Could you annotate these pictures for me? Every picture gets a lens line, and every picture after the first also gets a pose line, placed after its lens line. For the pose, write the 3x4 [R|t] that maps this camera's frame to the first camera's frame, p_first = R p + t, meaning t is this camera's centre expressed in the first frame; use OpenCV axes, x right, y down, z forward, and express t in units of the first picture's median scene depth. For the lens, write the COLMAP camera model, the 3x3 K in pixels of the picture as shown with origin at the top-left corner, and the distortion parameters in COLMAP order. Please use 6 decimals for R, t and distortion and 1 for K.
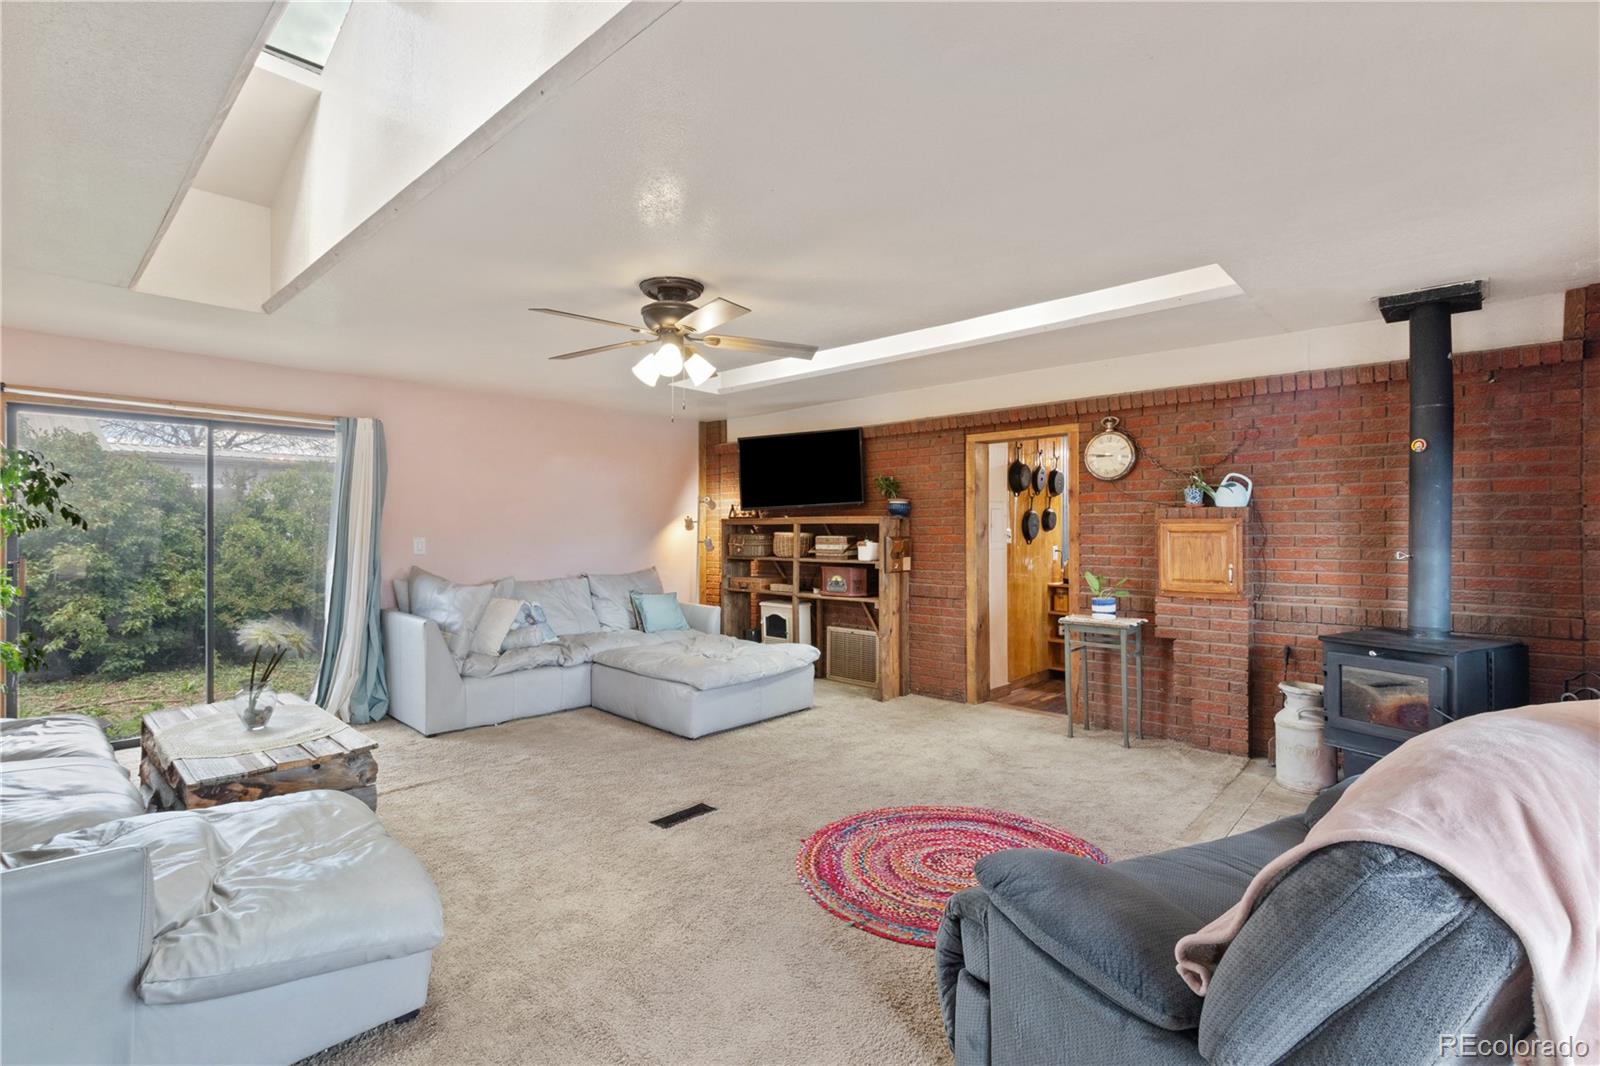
lens RADIAL K [[745.9, 0, 786.2], [0, 745.9, 534.0], [0, 0, 1]] dist [-0.000913, -0.003197]
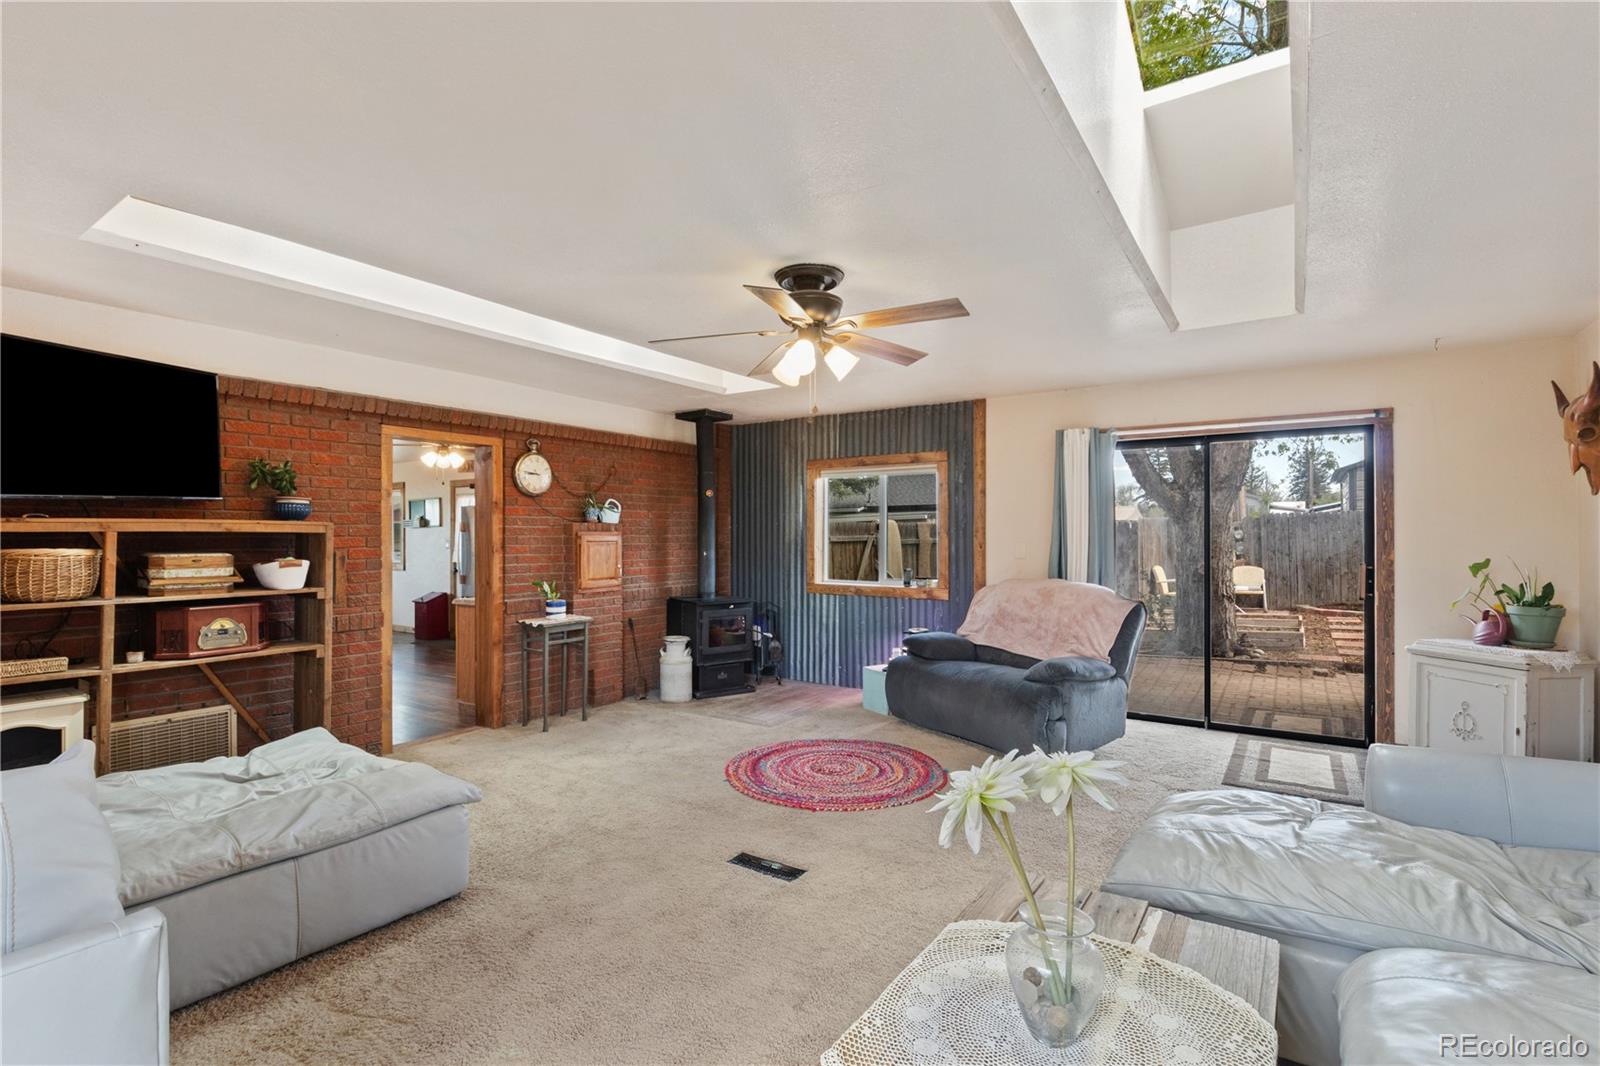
lens RADIAL K [[745.9, 0, 784.5], [0, 745.9, 540.9], [0, 0, 1]] dist [-0.000913, -0.003197]
pose [[-0.159096, -0.004315, 0.987254, -0.769981], [0.009256, 0.999940, 0.005862, -0.008576], [-0.987220, 0.010071, -0.159047, 0.853446]]
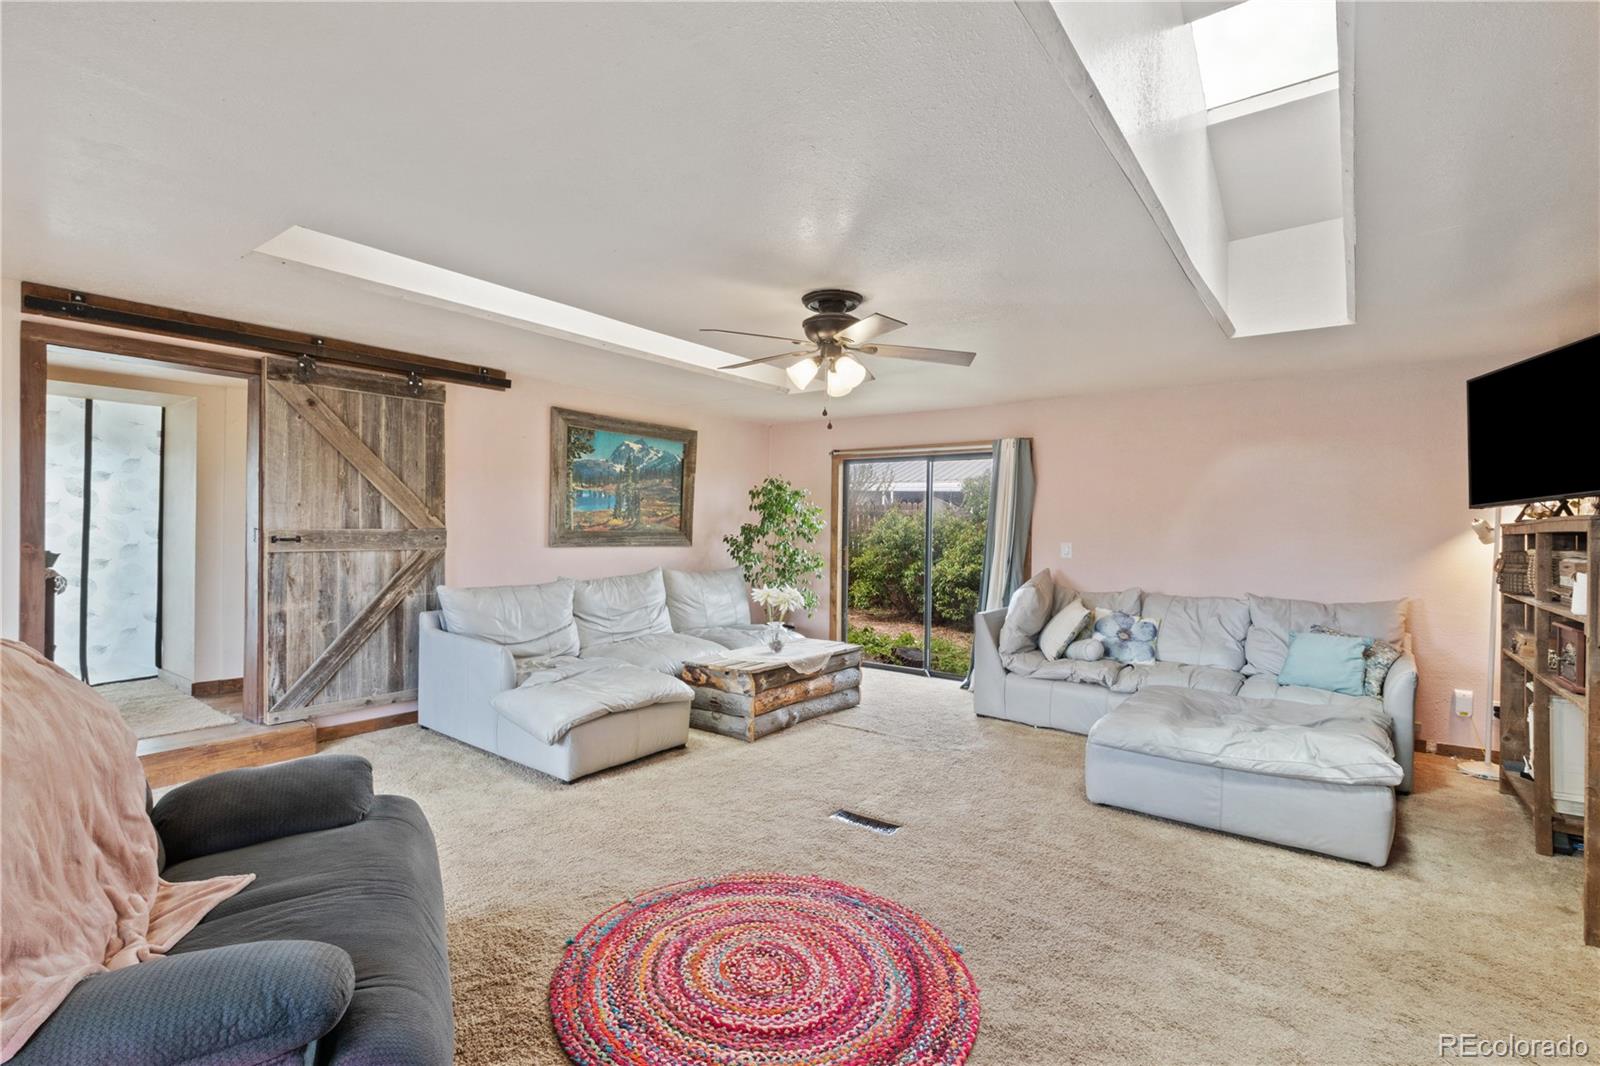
lens RADIAL K [[745.9, 0, 787.2], [0, 745.9, 520.6], [0, 0, 1]] dist [-0.000913, -0.003197]
pose [[0.103096, -0.004371, -0.994662, 0.644894], [-0.026811, 0.999615, -0.007172, -0.010147], [0.994310, 0.027408, 0.102939, 0.600648]]
